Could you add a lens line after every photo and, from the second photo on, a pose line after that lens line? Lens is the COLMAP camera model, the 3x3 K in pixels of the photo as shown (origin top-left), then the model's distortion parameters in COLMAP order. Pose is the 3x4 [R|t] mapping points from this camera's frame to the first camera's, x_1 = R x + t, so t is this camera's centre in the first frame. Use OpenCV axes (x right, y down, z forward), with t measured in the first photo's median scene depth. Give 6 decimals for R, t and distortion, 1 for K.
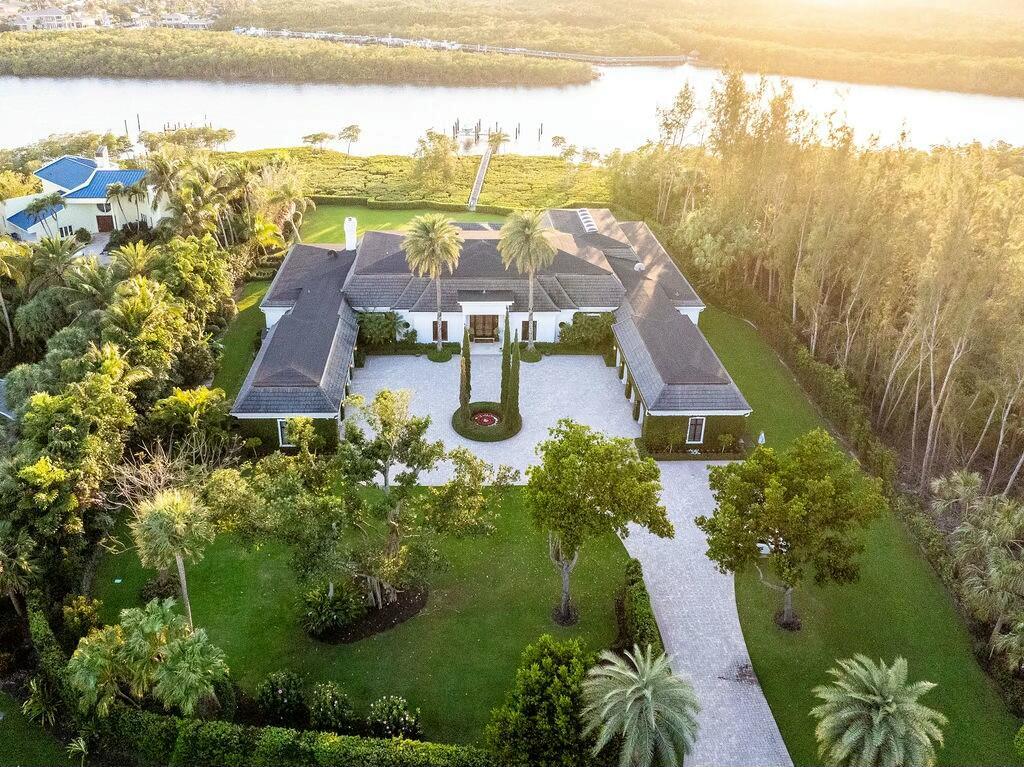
lens RADIAL K [[854.6, 0, 512.0], [0, 854.6, 383.5], [0, 0, 1]] dist [0.003012, 0.003708]
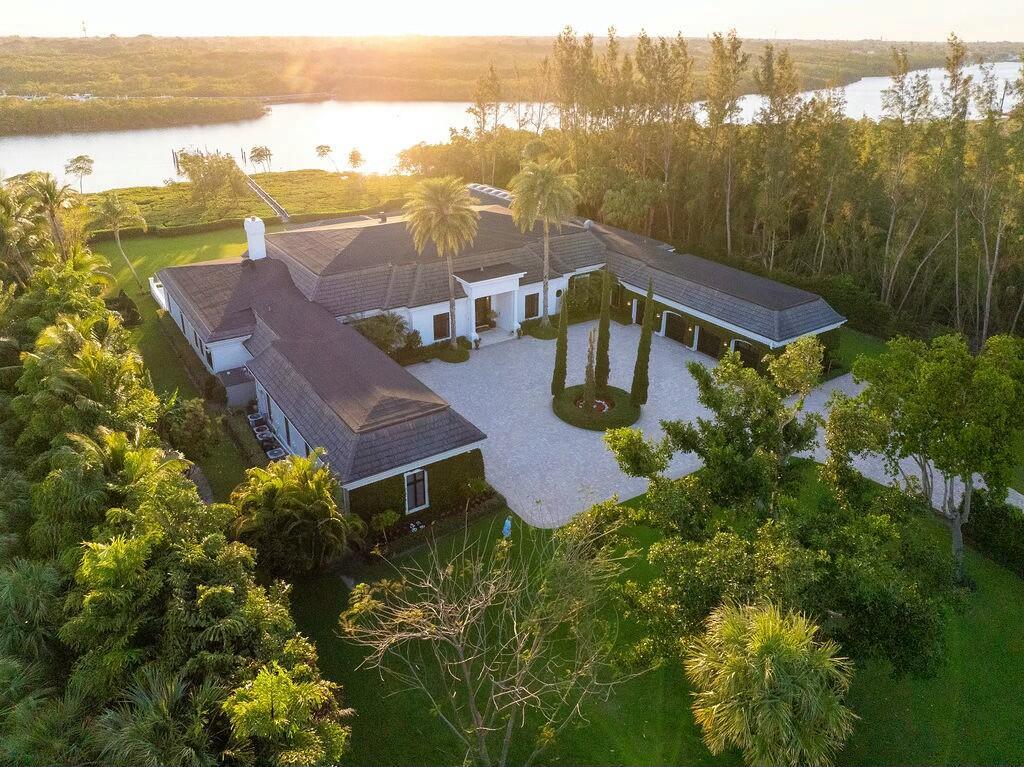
lens RADIAL K [[724.1, 0, 516.7], [0, 724.1, 378.3], [0, 0, 1]] dist [-0.041624, 0.008102]
pose [[0.856211, -0.233700, 0.460746, -0.352359], [0.243479, 0.969118, 0.039097, -0.023812], [-0.455654, 0.078707, 0.886671, 0.369631]]
